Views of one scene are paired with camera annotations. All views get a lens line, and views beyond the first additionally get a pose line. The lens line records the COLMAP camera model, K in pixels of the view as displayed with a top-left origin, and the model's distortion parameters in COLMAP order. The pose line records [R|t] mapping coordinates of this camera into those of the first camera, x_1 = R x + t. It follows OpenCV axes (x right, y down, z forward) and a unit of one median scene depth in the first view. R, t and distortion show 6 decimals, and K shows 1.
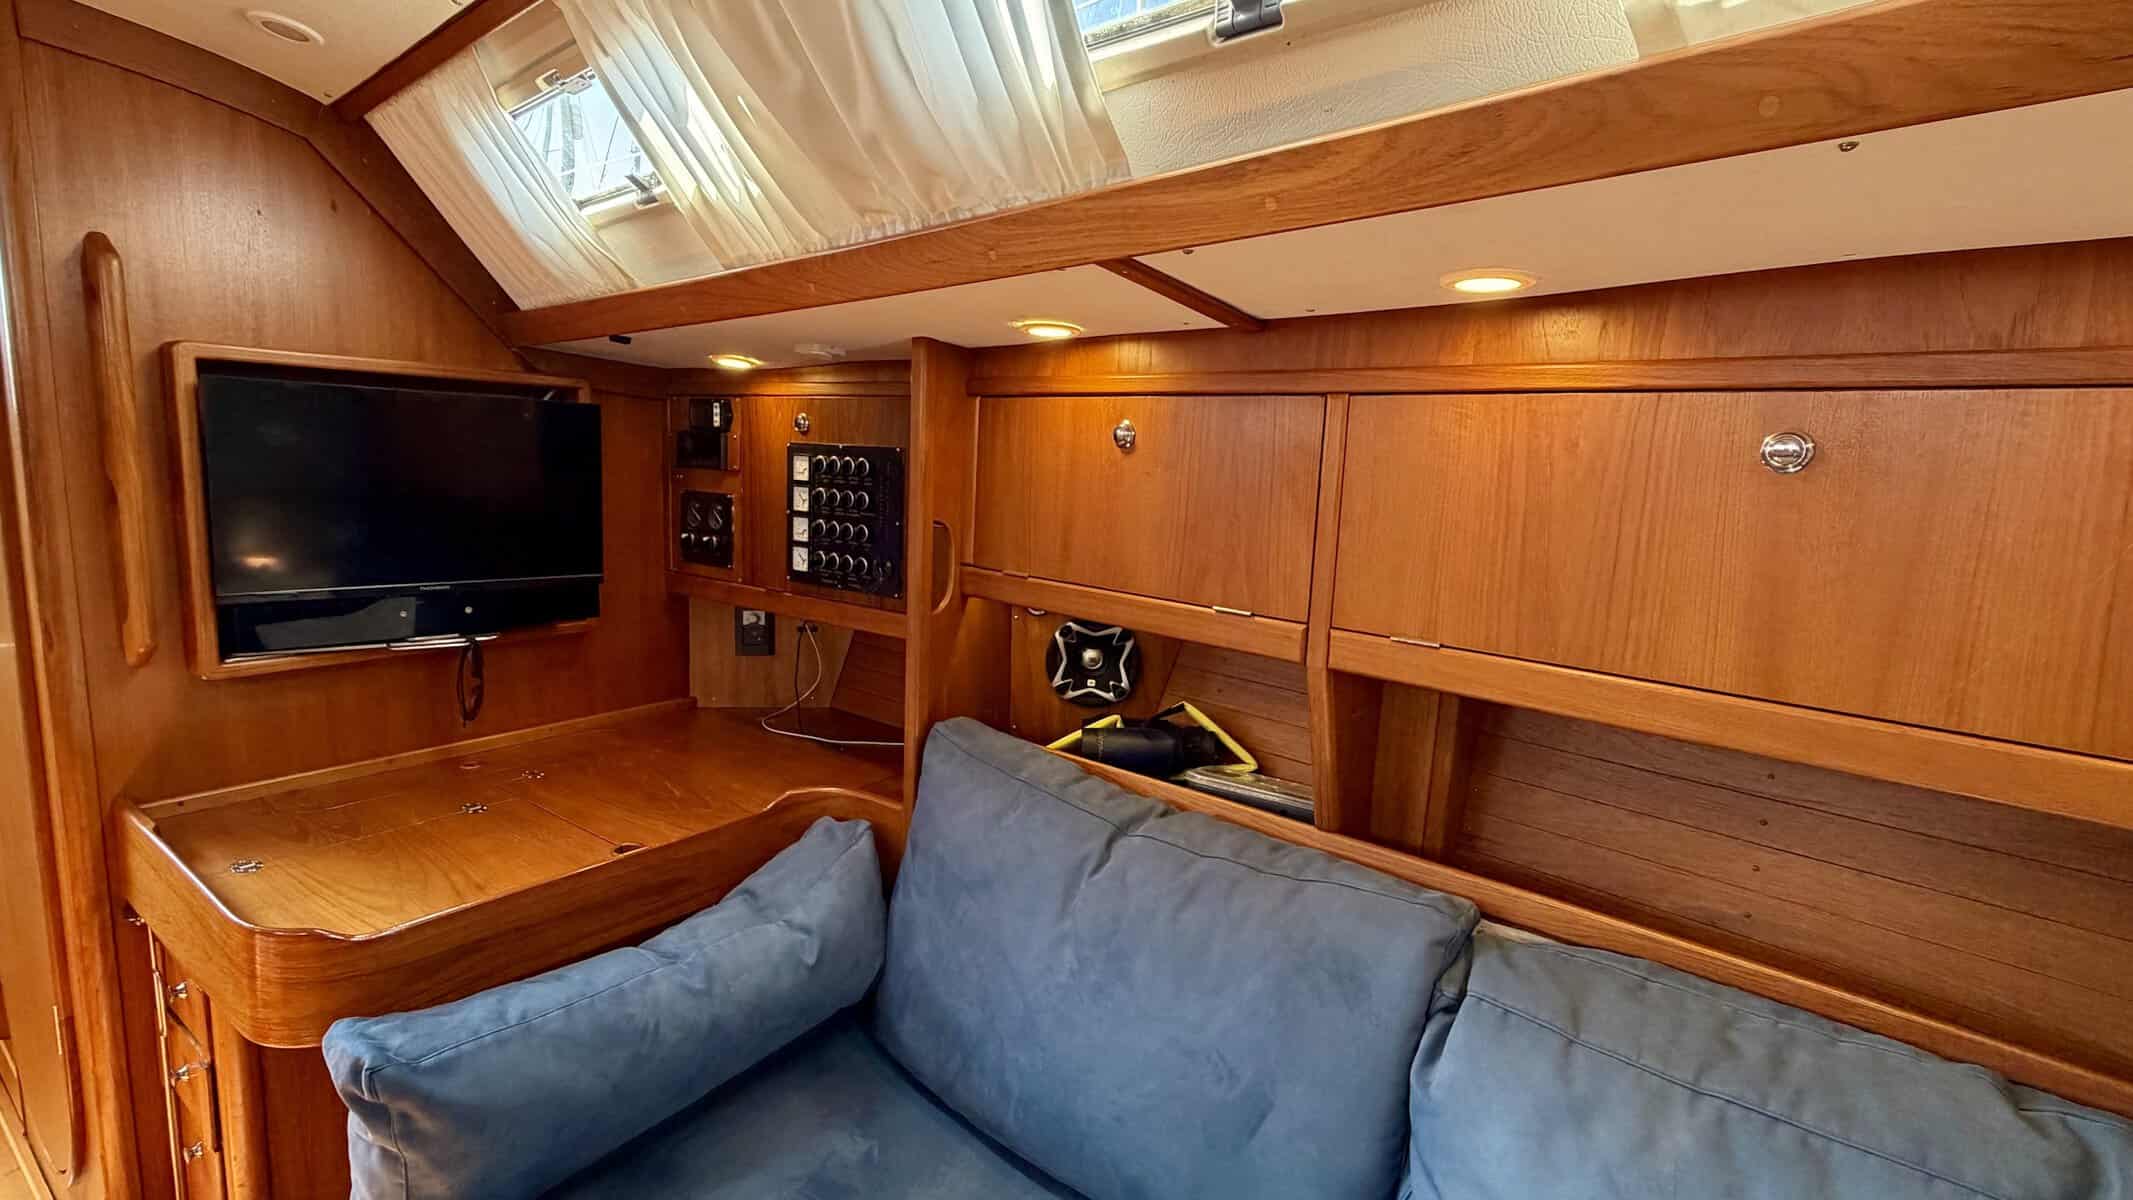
lens RADIAL K [[990.5, 0, 1077.6], [0, 990.5, 597.5], [0, 0, 1]] dist [-0.010556, 0.000721]
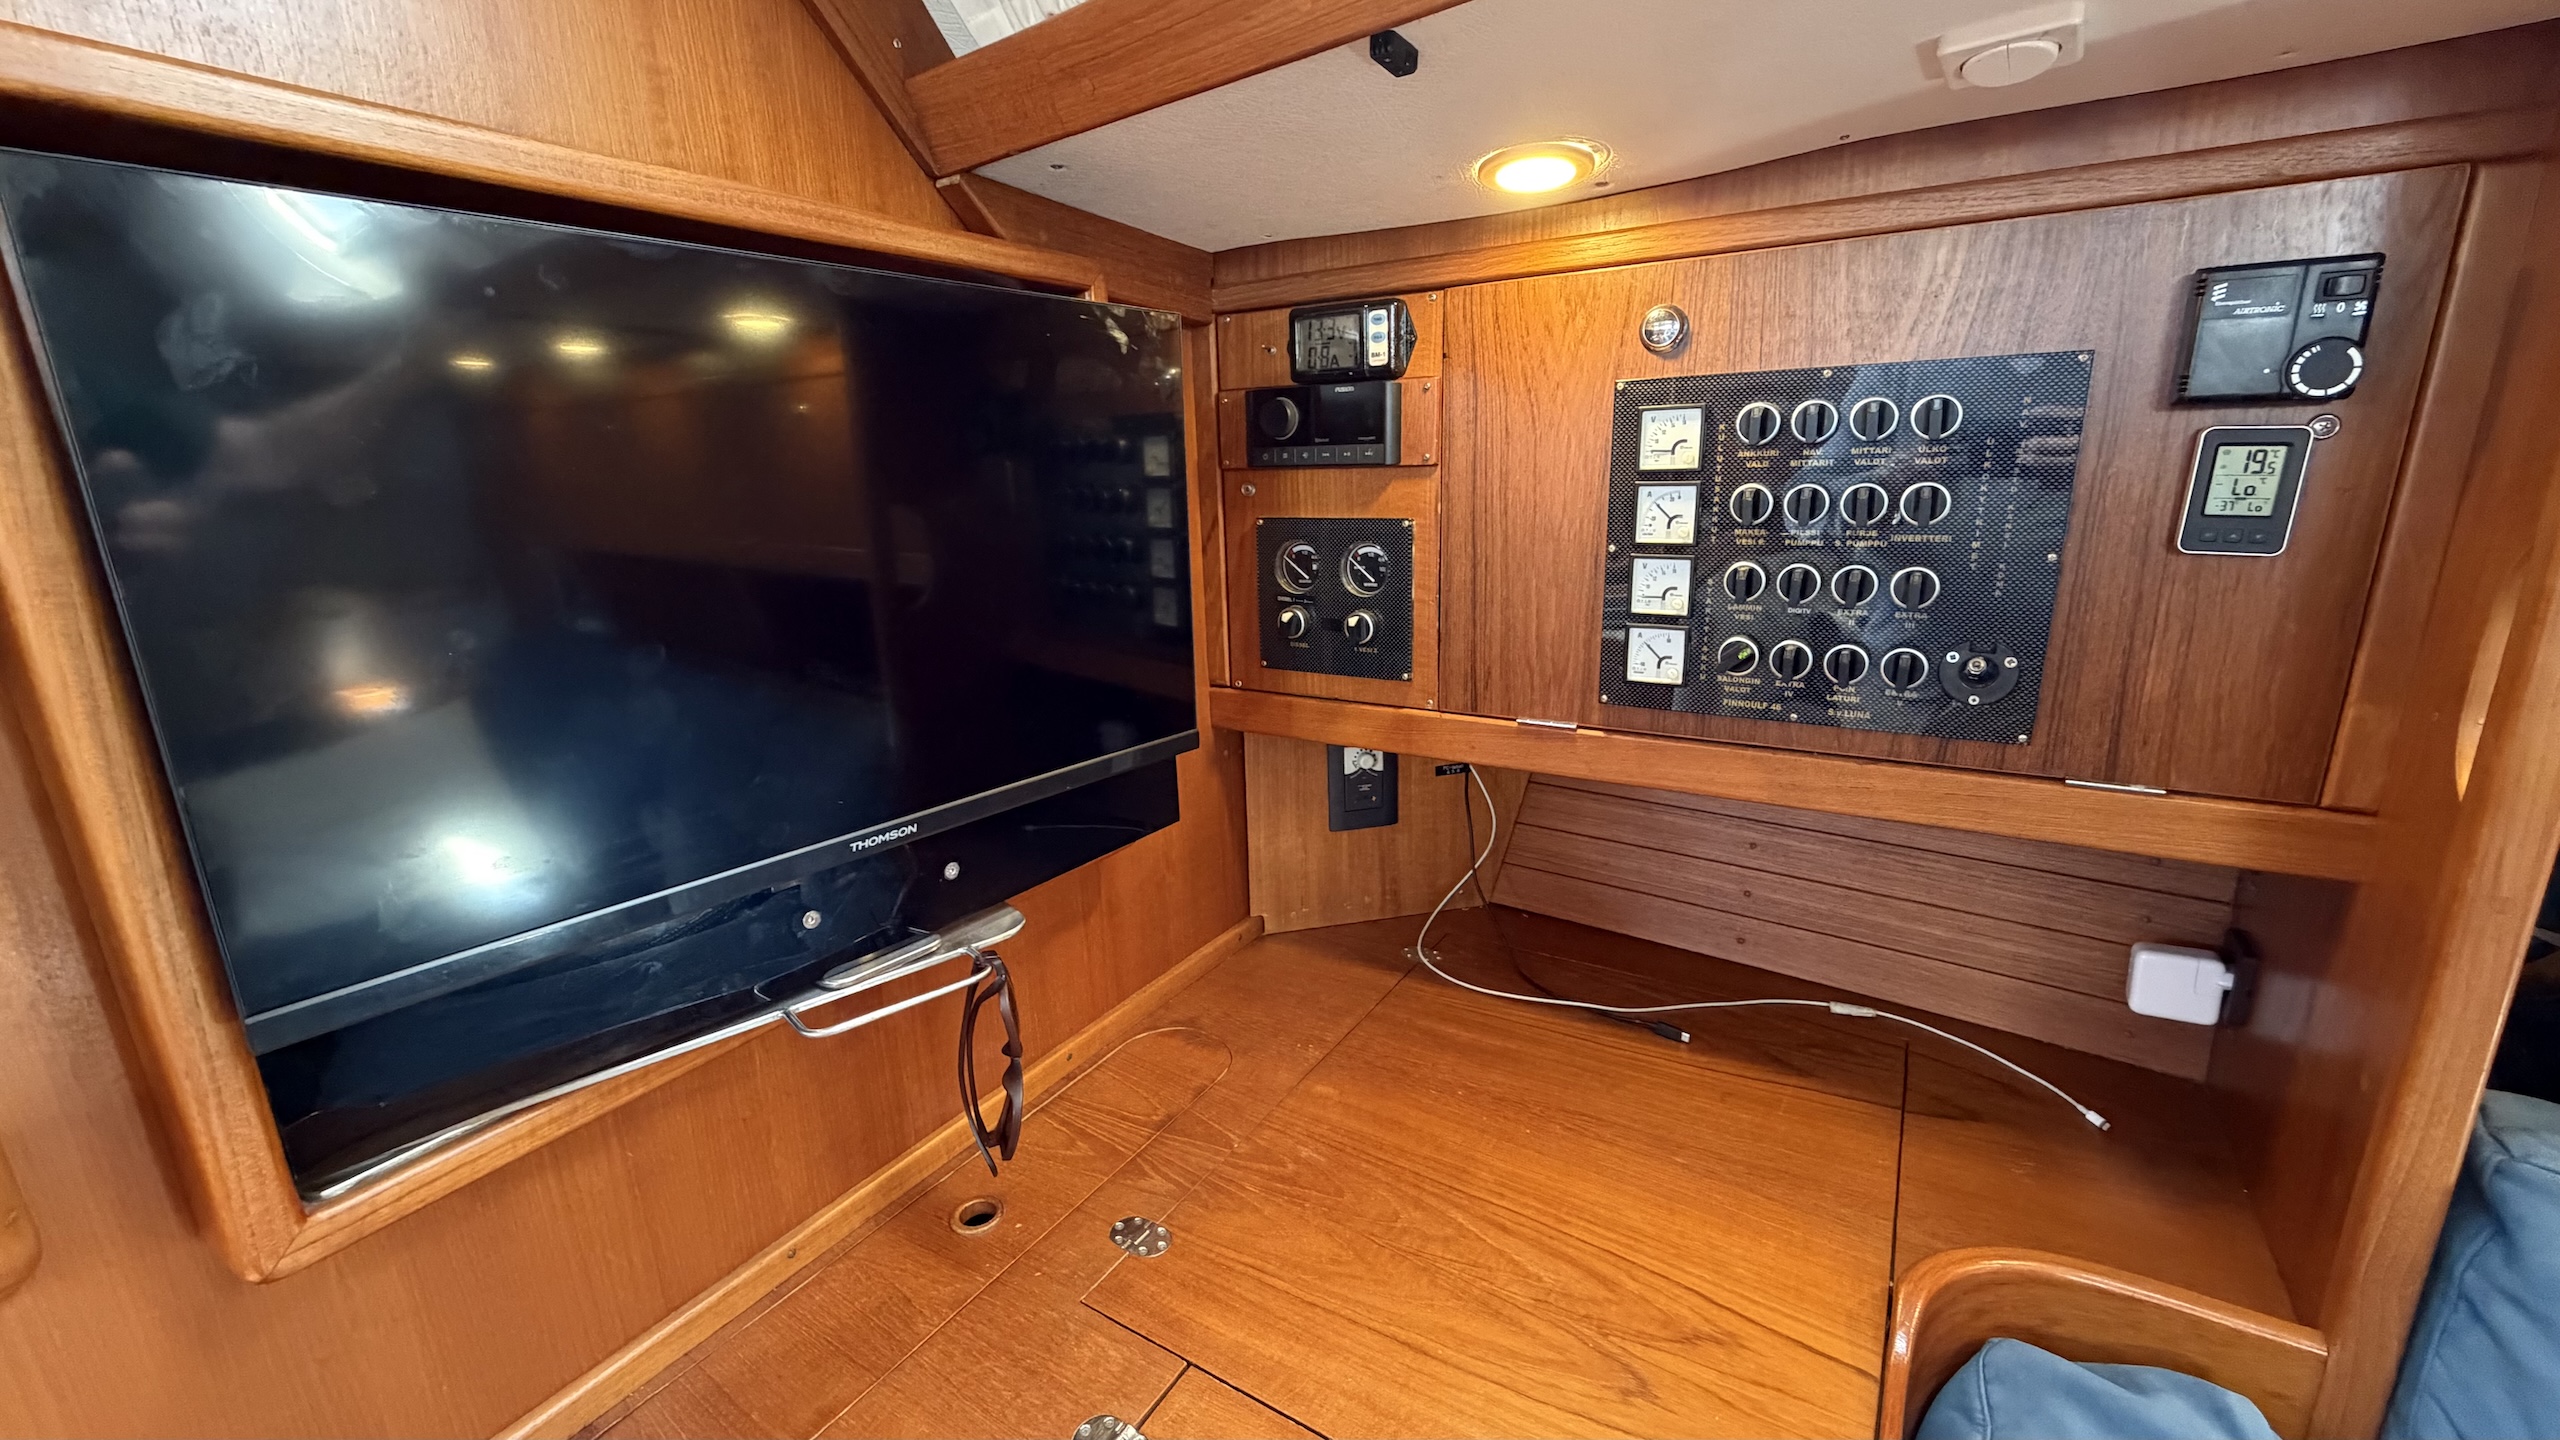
lens RADIAL K [[1028.4, 0, 1278.0], [0, 1028.4, 721.7], [0, 0, 1]] dist [-0.000537, -0.000043]
pose [[0.996293, -0.084075, 0.018188, -0.491385], [0.081683, 0.990965, 0.106374, -0.077313], [-0.026967, -0.104494, 0.994160, 0.601863]]
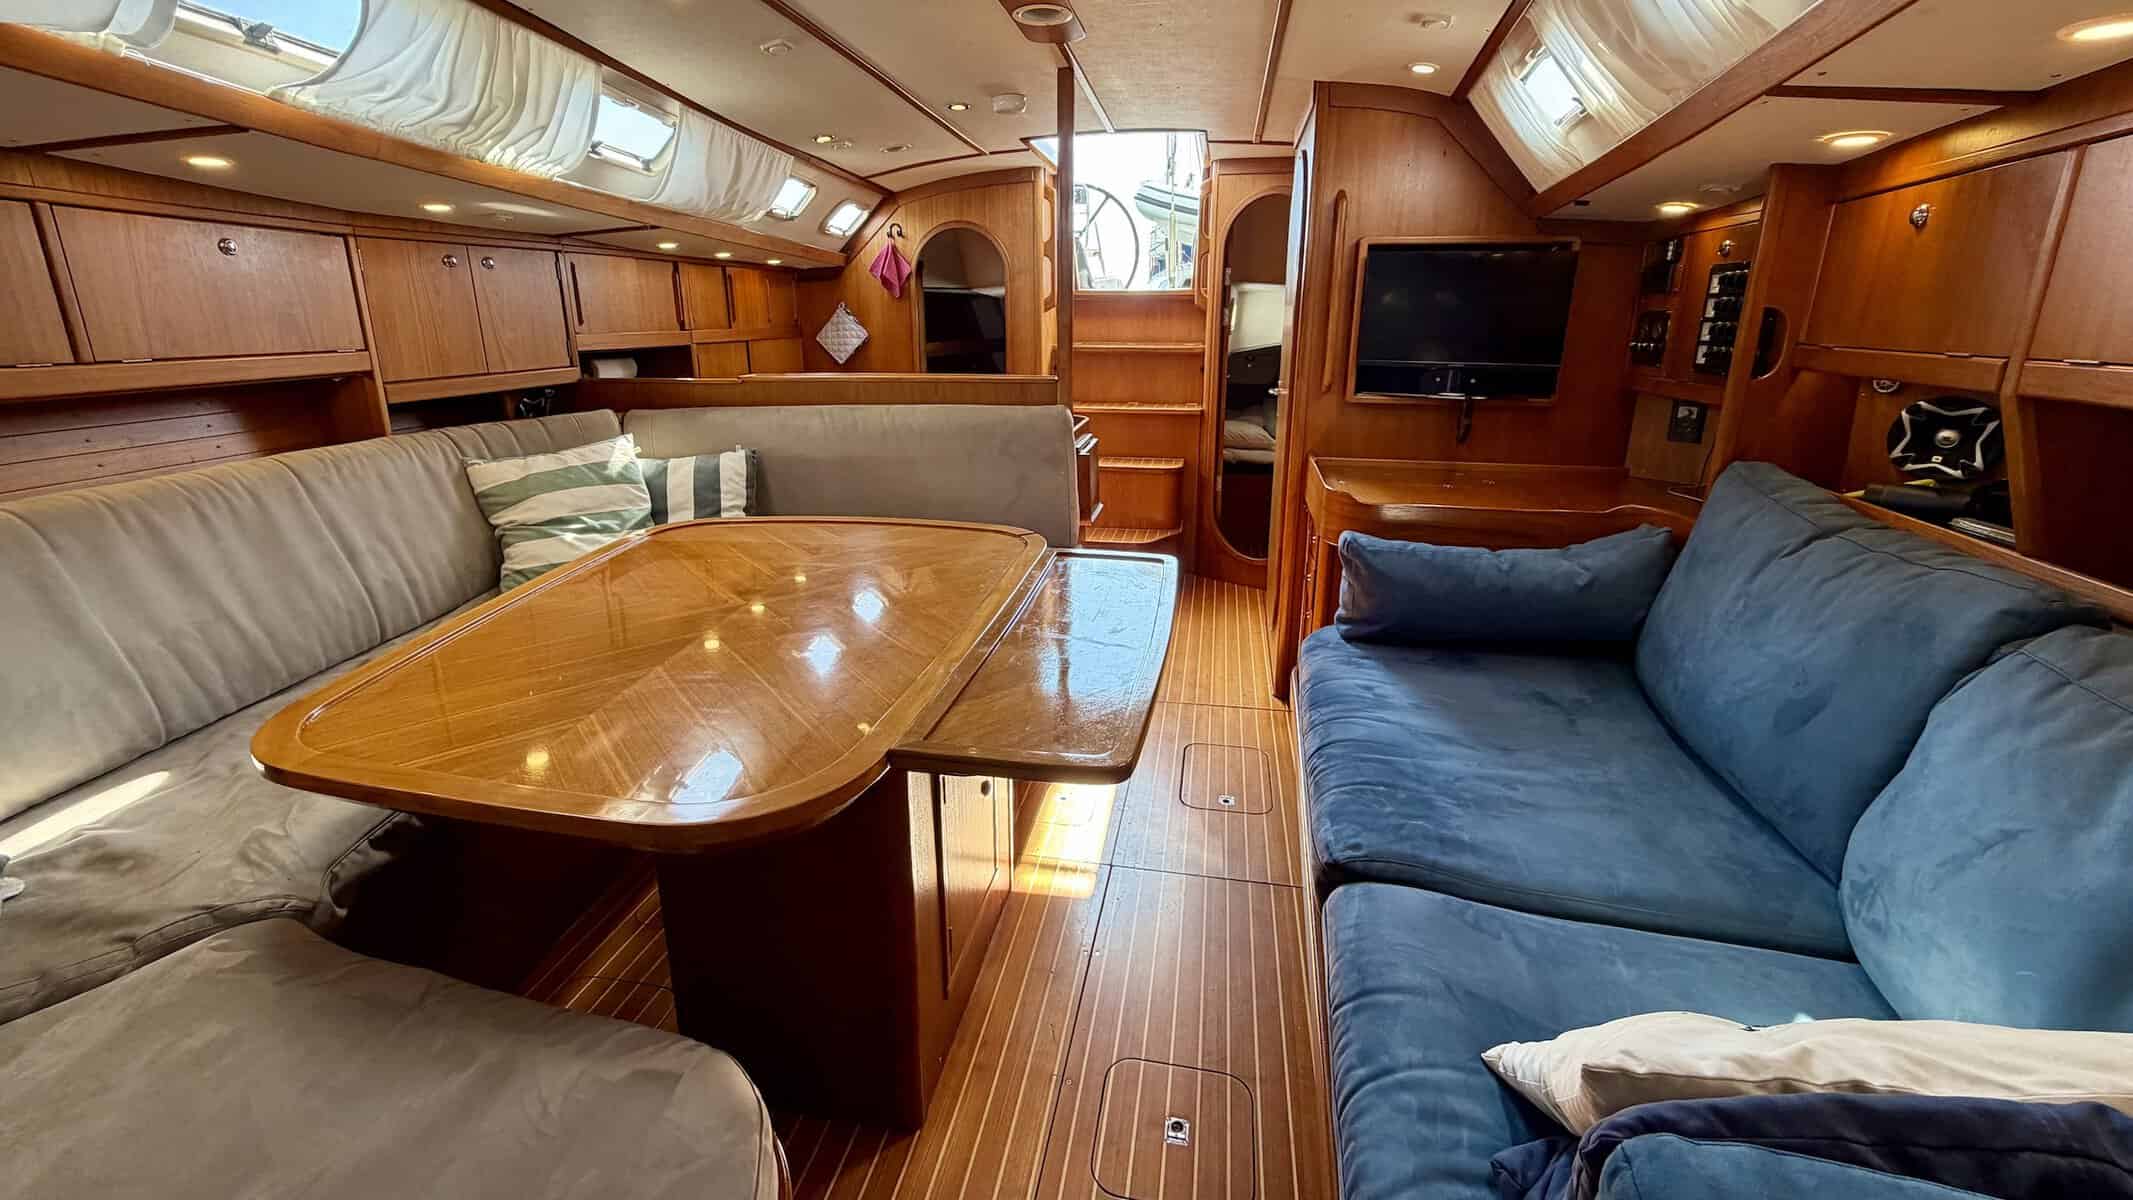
lens RADIAL K [[856.9, 0, 1057.7], [0, 856.9, 554.8], [0, 0, 1]] dist [-0.000537, -0.000043]
pose [[0.414742, 0.199184, -0.887871, 0.479815], [-0.115818, 0.979367, 0.165610, 0.147004], [0.902538, 0.034146, 0.429254, -0.298974]]
